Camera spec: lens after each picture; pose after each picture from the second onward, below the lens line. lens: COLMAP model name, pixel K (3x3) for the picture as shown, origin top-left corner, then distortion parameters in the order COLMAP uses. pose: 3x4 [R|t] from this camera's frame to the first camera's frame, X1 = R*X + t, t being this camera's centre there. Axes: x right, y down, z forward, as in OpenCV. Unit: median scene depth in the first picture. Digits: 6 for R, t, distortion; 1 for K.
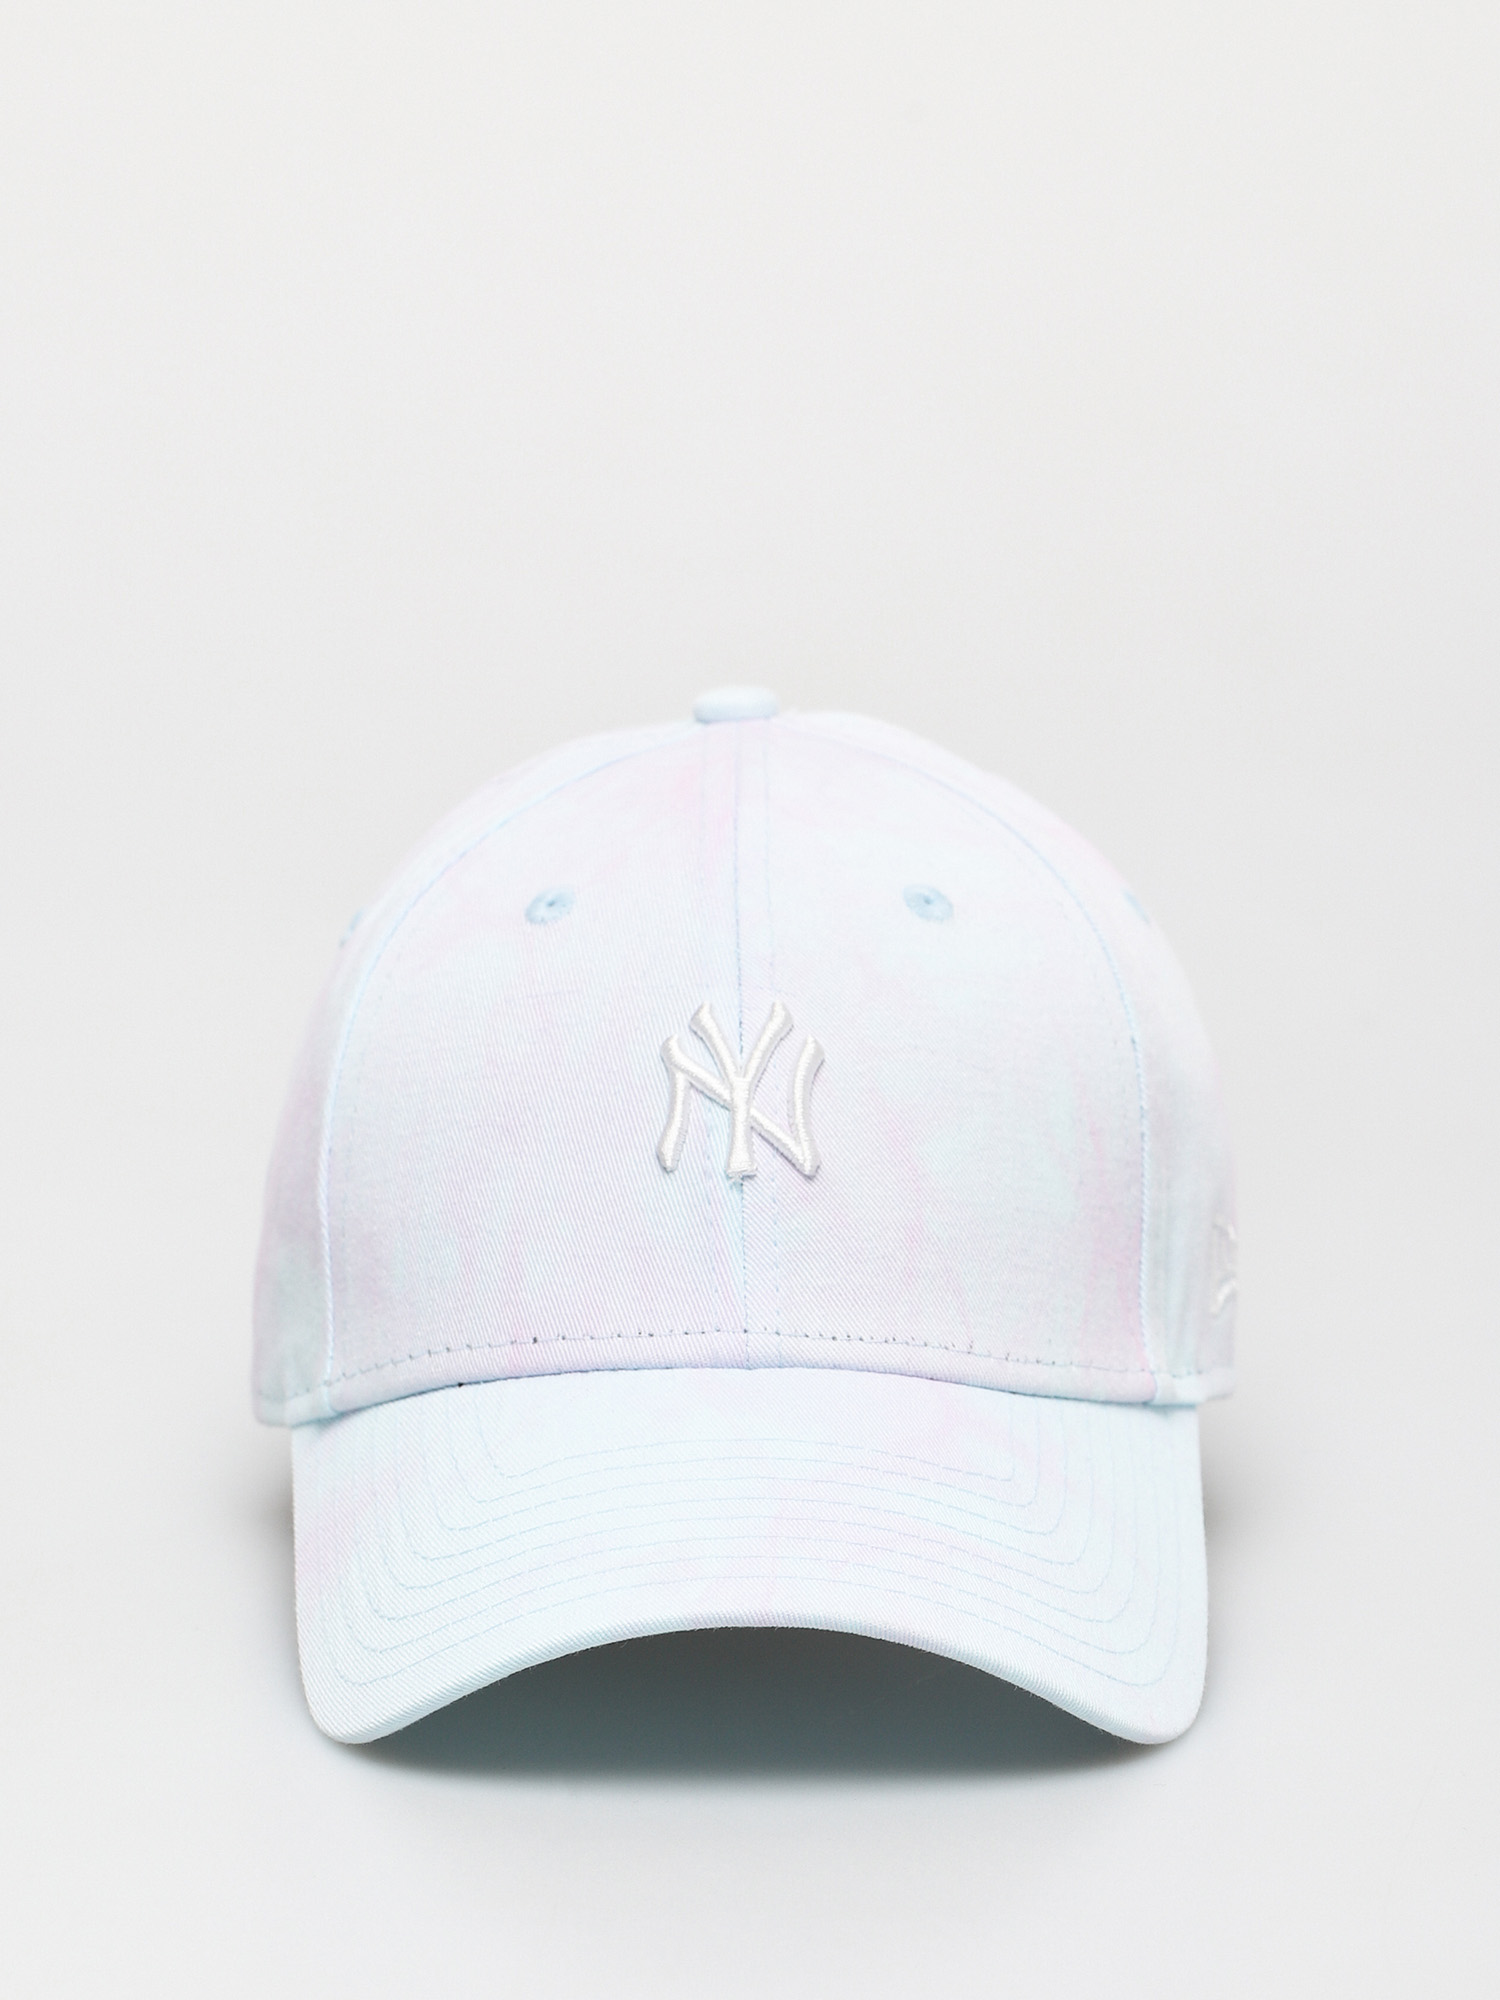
lens RADIAL K [[6319.9, 0, 748.1], [0, 6319.9, 1000.5], [0, 0, 1]] dist [1.020765, 0.000000]
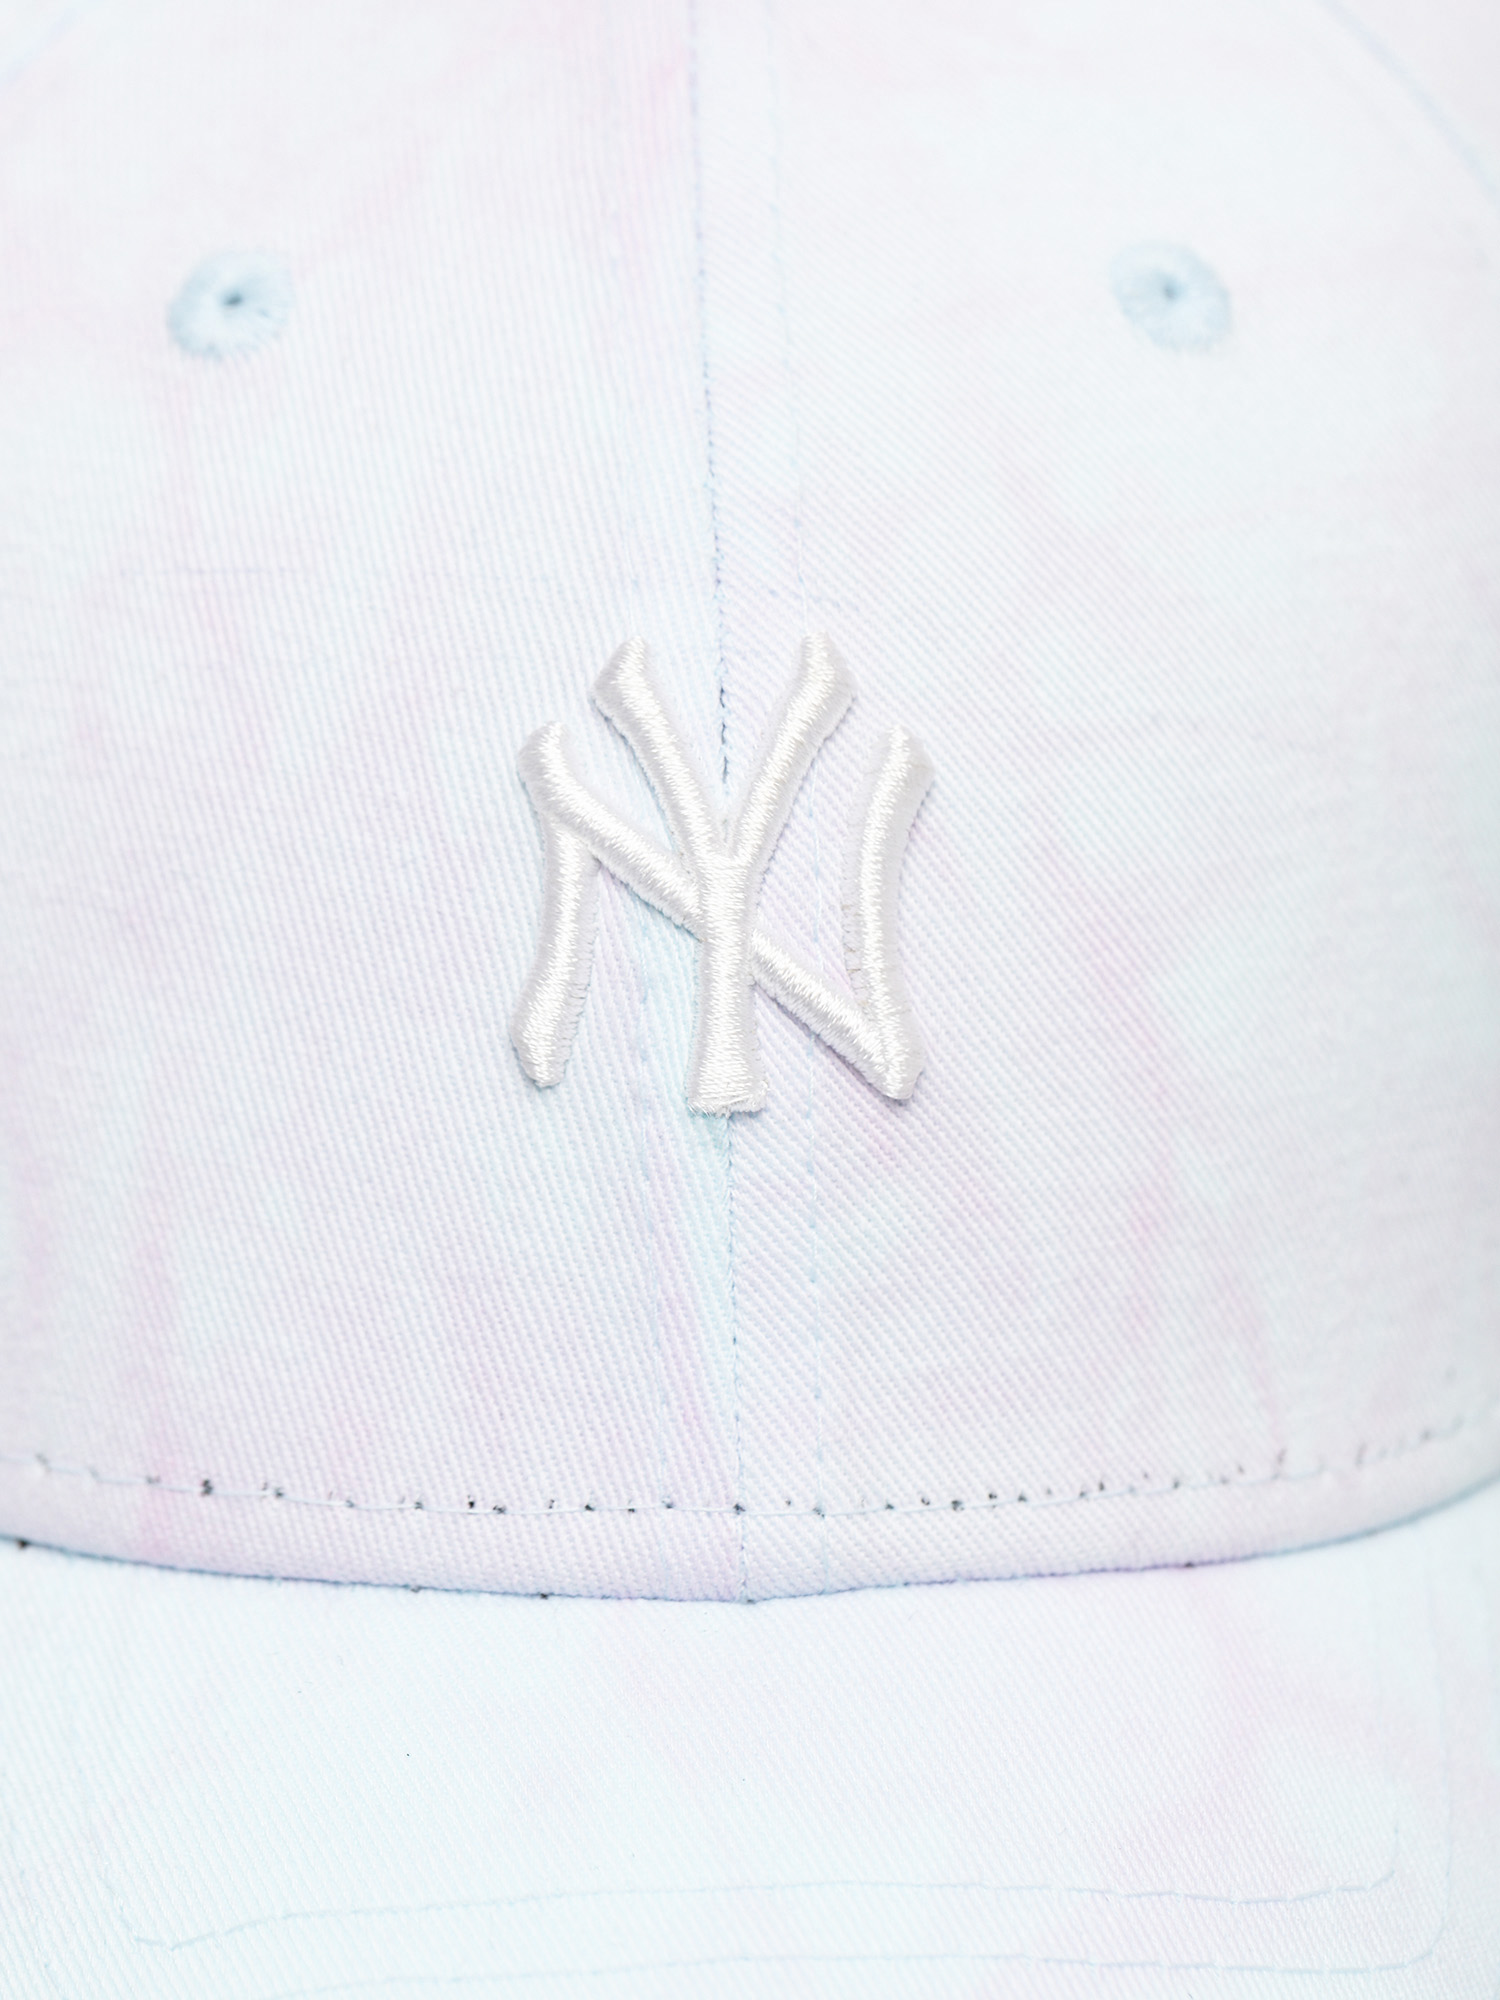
lens RADIAL K [[6319.9, 0, 754.2], [0, 6319.9, 1000.1], [0, 0, 1]] dist [1.020765, 0.000000]
pose [[0.999270, -0.003211, 0.038068, -0.014329], [-0.006740, 0.966014, 0.258401, -0.080575], [-0.037604, -0.258468, 0.965288, 0.617748]]
